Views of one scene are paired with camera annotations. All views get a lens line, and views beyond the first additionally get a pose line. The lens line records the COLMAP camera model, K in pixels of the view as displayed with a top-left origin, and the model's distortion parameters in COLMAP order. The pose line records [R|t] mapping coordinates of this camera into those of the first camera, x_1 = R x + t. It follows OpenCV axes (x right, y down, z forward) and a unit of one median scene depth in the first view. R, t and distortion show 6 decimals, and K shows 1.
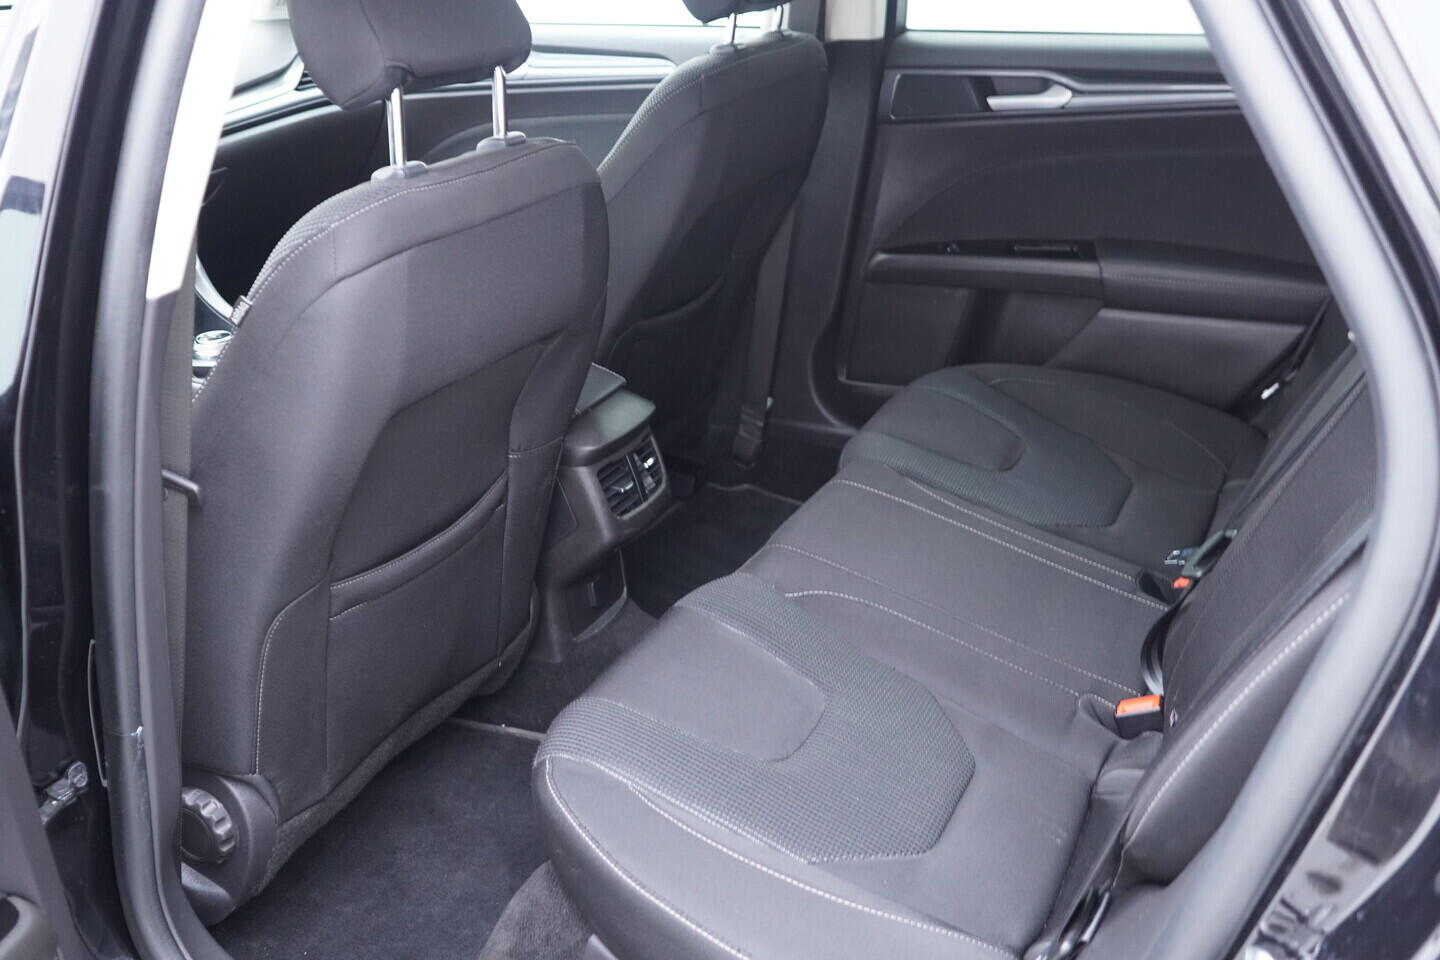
lens RADIAL K [[1468.5, 0, 720.0], [0, 1468.5, 480.0], [0, 0, 1]] dist [0.002389, 0.001513]
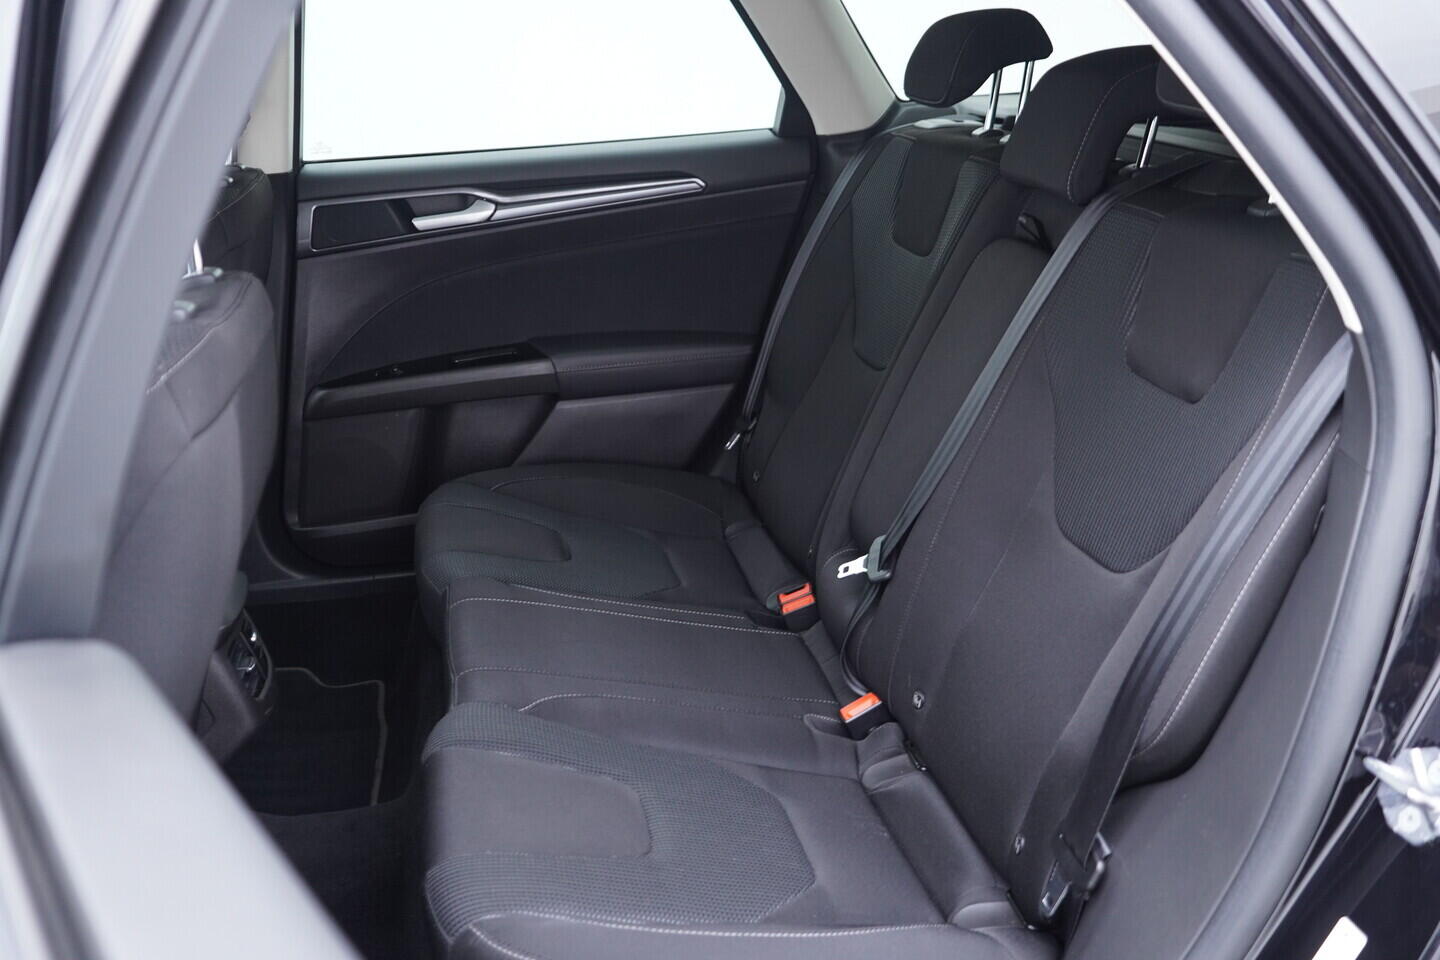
lens RADIAL K [[1460.1, 0, 720.0], [0, 1460.1, 480.0], [0, 0, 1]] dist [-0.004606, 0.001639]
pose [[0.802455, -0.197312, 0.563147, -0.264058], [0.253331, 0.967126, -0.022128, -0.009983], [-0.540268, 0.160420, 0.826060, 0.082995]]
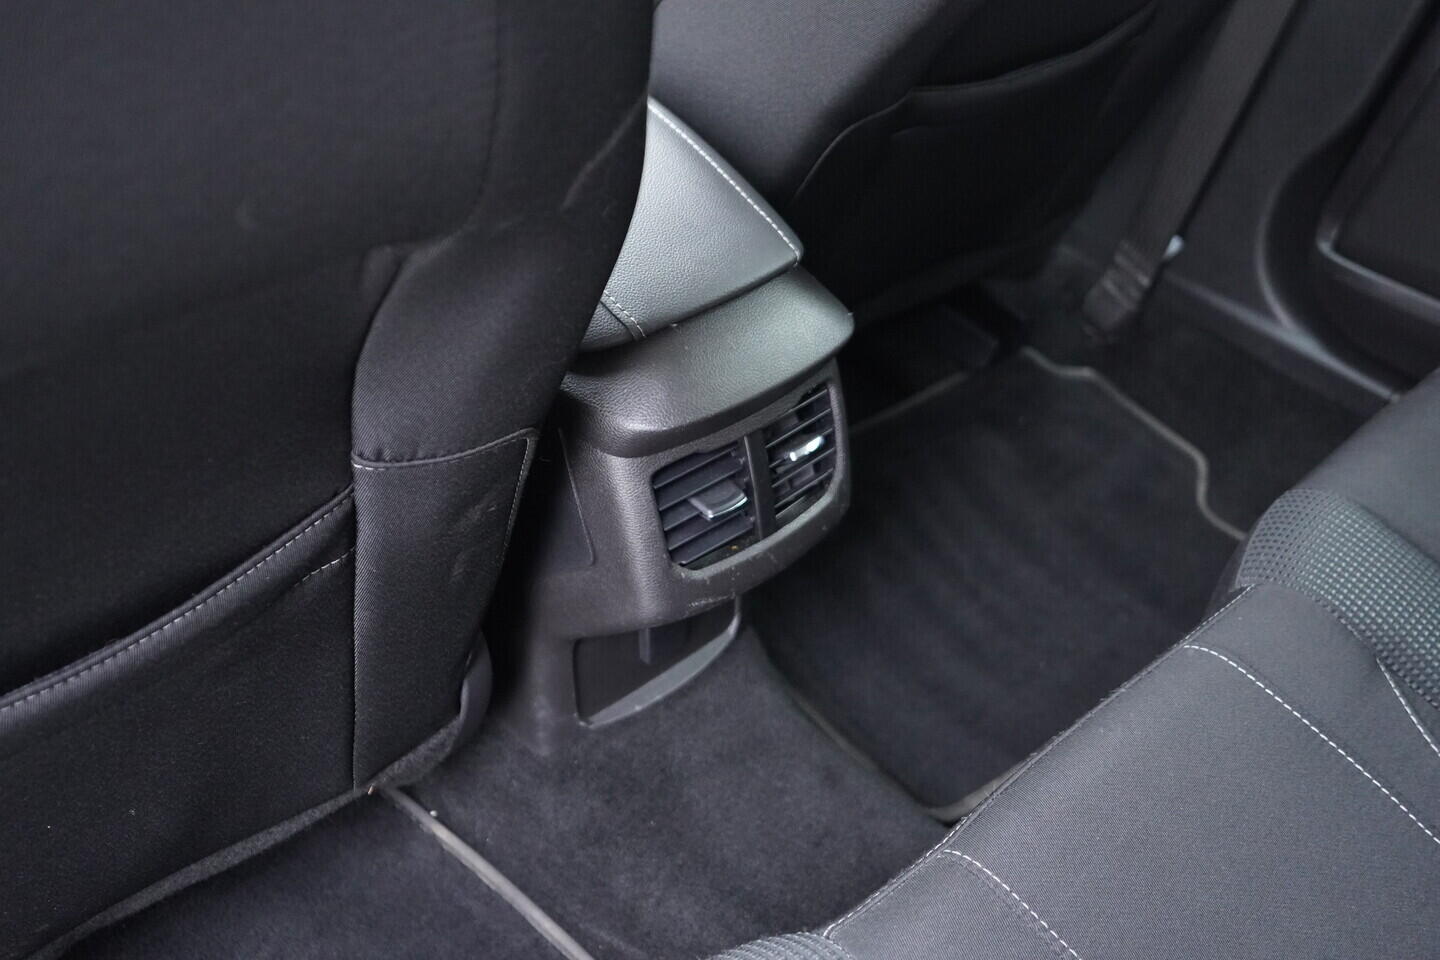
lens RADIAL K [[1343.4, 0, 720.0], [0, 1343.4, 480.0], [0, 0, 1]] dist [0.007891, 0.004132]
pose [[0.923475, 0.308528, -0.228045, 0.021380], [-0.226544, 0.918220, 0.324885, -0.113915], [0.309631, -0.248361, 0.917848, 0.534820]]
